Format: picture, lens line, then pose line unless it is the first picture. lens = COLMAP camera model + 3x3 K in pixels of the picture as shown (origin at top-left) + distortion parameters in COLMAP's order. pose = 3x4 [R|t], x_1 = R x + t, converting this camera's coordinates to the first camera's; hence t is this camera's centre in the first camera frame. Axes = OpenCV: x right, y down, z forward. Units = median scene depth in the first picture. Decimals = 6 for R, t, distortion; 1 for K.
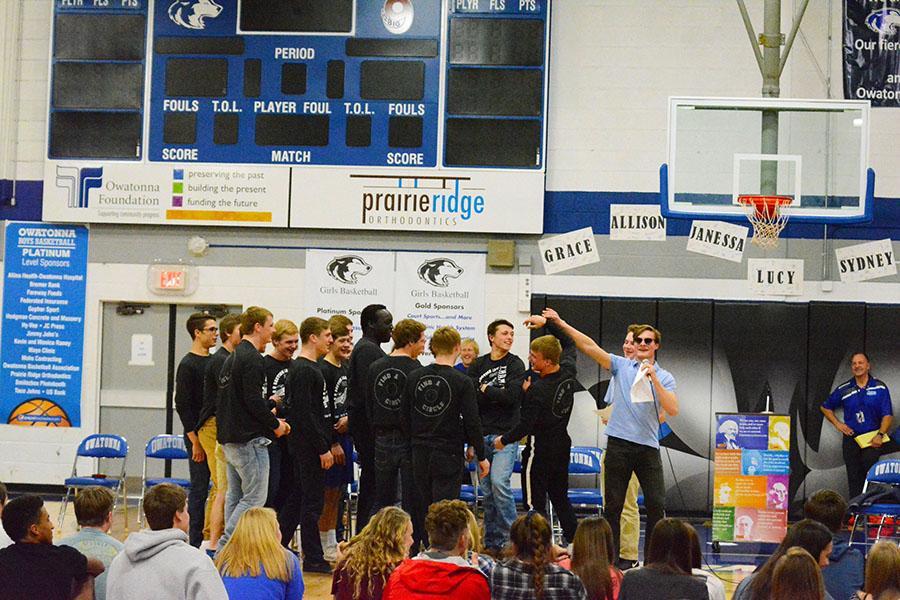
lens RADIAL K [[2674.6, 0, 449.3], [0, 2674.6, 306.8], [0, 0, 1]] dist [-0.432149, 0.000000]
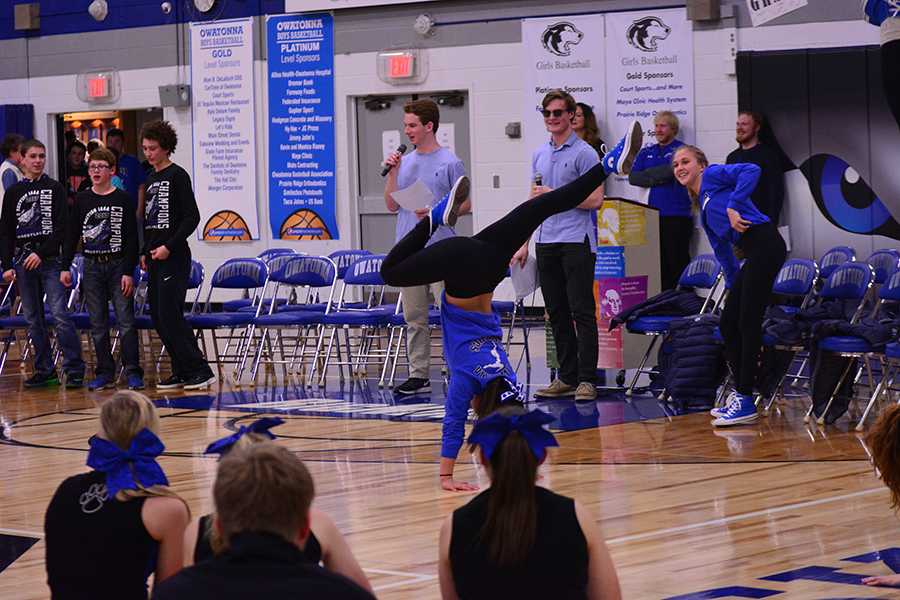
lens RADIAL K [[2901.2, 0, 450.4], [0, 2901.2, 301.3], [0, 0, 1]] dist [-0.102637, 0.000000]
pose [[0.795634, -0.026475, -0.605199, 0.482199], [0.073427, 0.995893, 0.052966, 0.017212], [0.601311, -0.086579, 0.794310, 0.242644]]
